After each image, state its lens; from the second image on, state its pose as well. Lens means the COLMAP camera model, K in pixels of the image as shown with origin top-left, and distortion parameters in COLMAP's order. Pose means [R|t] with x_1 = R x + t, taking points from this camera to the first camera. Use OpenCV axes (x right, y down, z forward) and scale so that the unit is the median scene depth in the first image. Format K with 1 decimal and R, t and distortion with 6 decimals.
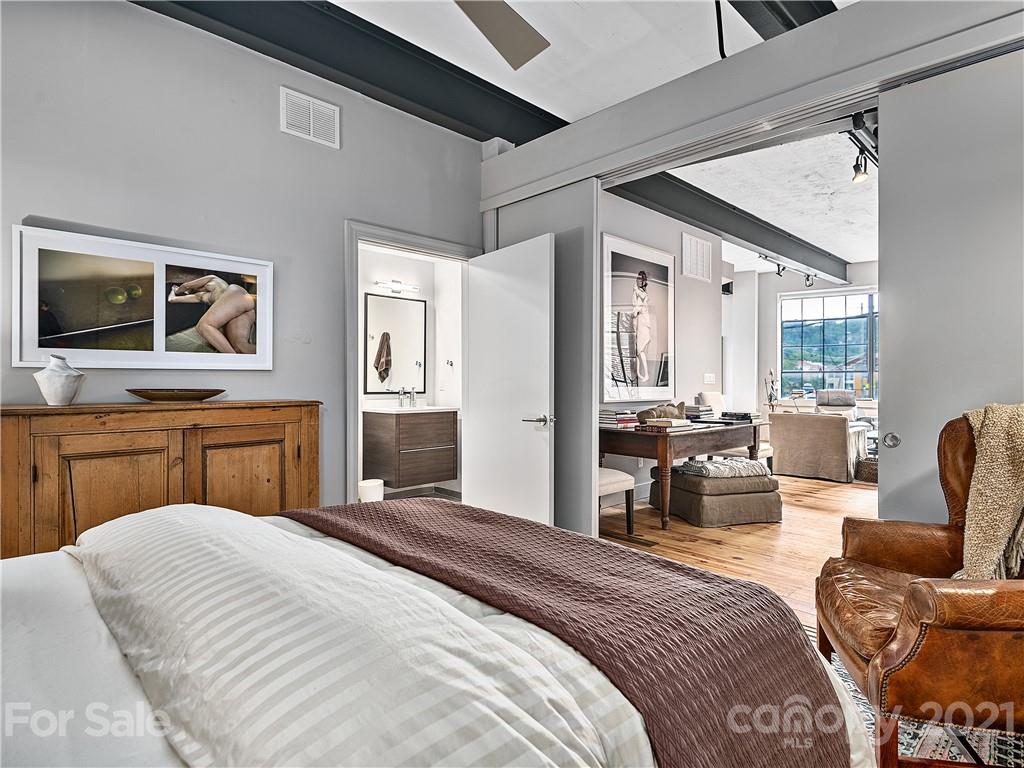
lens RADIAL K [[567.4, 0, 506.6], [0, 567.4, 380.4], [0, 0, 1]] dist [-0.001492, -0.000011]
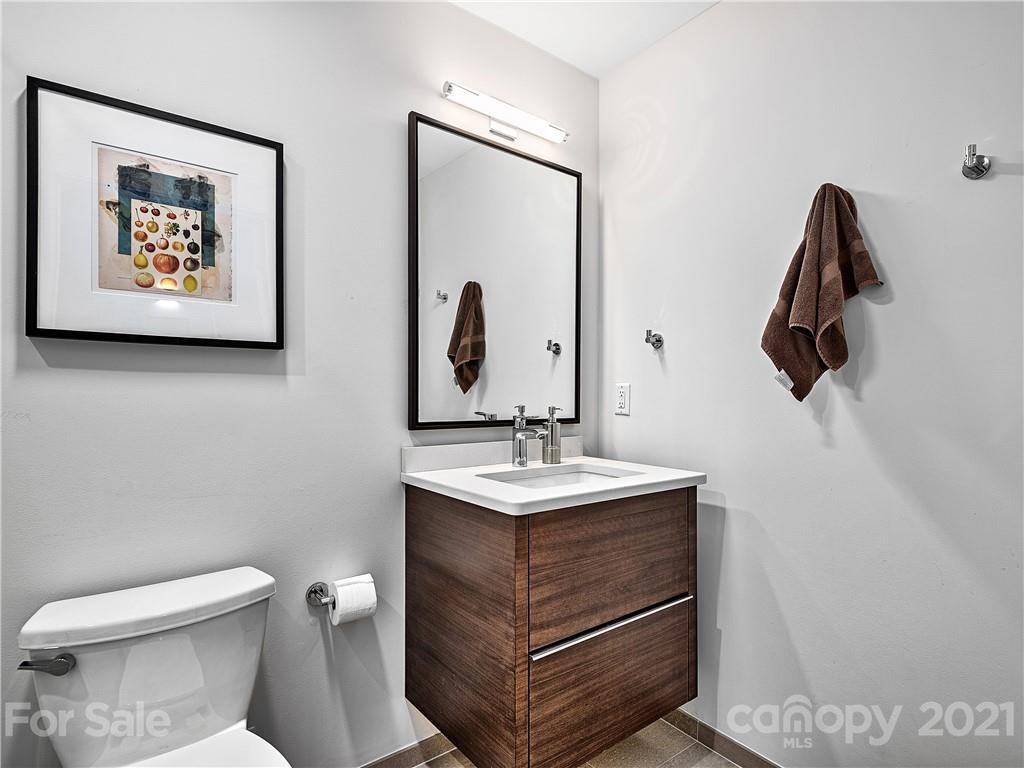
lens RADIAL K [[554.0, 0, 519.4], [0, 554.0, 390.6], [0, 0, 1]] dist [0.007082, -0.004765]
pose [[0.993556, 0.003753, -0.113276, -0.140541], [-0.004033, 0.999989, -0.002243, 0.002738], [0.113267, 0.002686, 0.993561, 0.633497]]
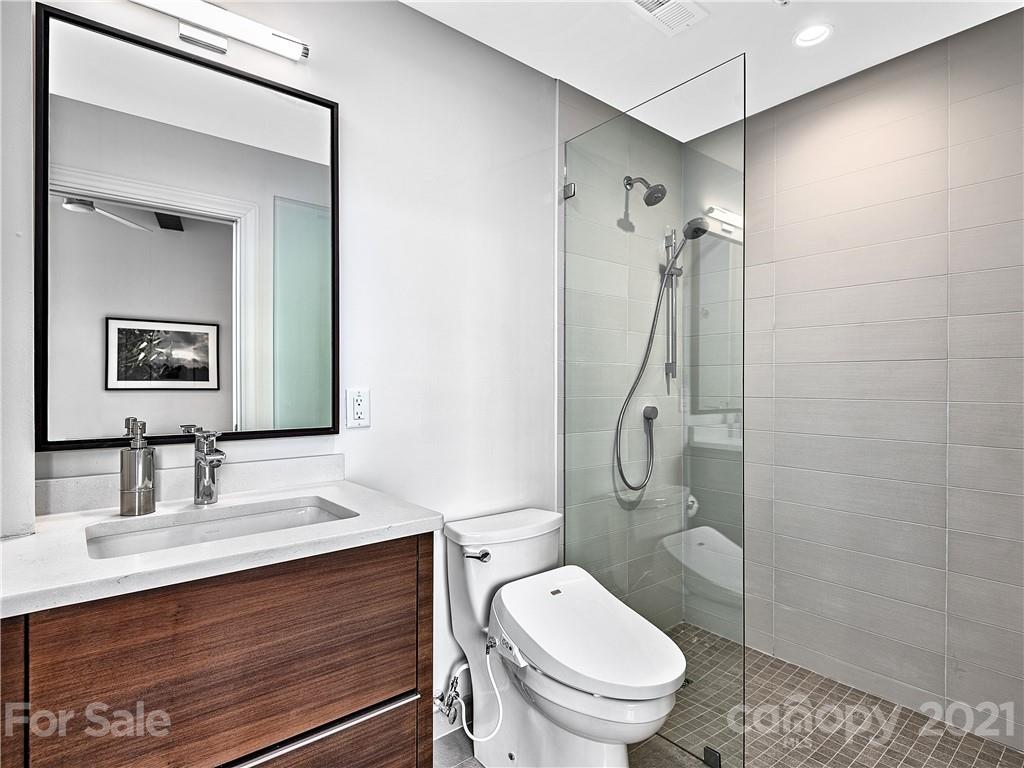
lens RADIAL K [[554.0, 0, 510.2], [0, 554.0, 382.9], [0, 0, 1]] dist [0.007082, -0.004765]
pose [[0.992911, -0.004177, -0.118790, -0.026226], [0.002687, 0.999916, -0.012703, 0.000123], [0.118833, 0.012294, 0.992838, 0.739753]]
